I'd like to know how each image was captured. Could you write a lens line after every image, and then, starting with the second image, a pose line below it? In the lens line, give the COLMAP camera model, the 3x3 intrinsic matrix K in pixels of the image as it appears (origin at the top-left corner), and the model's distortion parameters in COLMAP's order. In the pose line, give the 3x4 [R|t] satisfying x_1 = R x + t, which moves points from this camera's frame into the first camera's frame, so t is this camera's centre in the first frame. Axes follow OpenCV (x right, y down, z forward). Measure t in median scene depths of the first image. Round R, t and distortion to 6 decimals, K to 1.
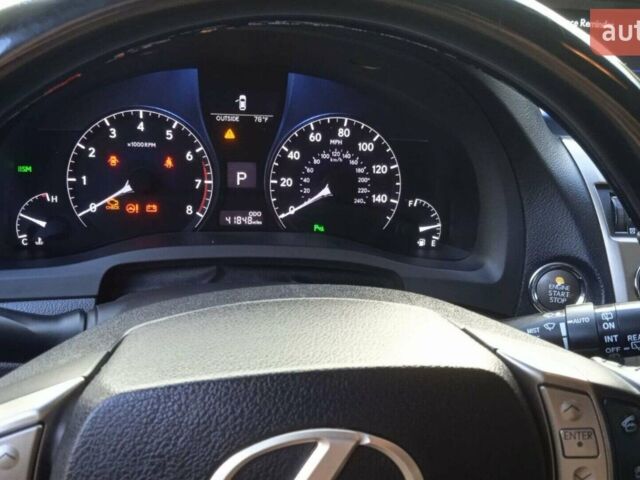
lens RADIAL K [[719.5, 0, 320.0], [0, 719.5, 240.0], [0, 0, 1]] dist [0.028031, -0.030280]
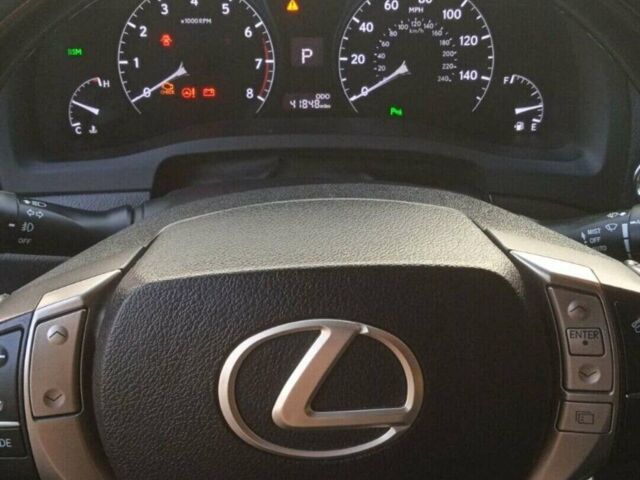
lens RADIAL K [[991.5, 0, 320.0], [0, 991.5, 240.0], [0, 0, 1]] dist [0.052072, -0.025225]
pose [[0.985128, 0.013170, -0.171316, 0.134920], [0.011336, 0.989903, 0.141289, -0.038774], [0.171447, -0.141130, 0.975032, -0.248258]]
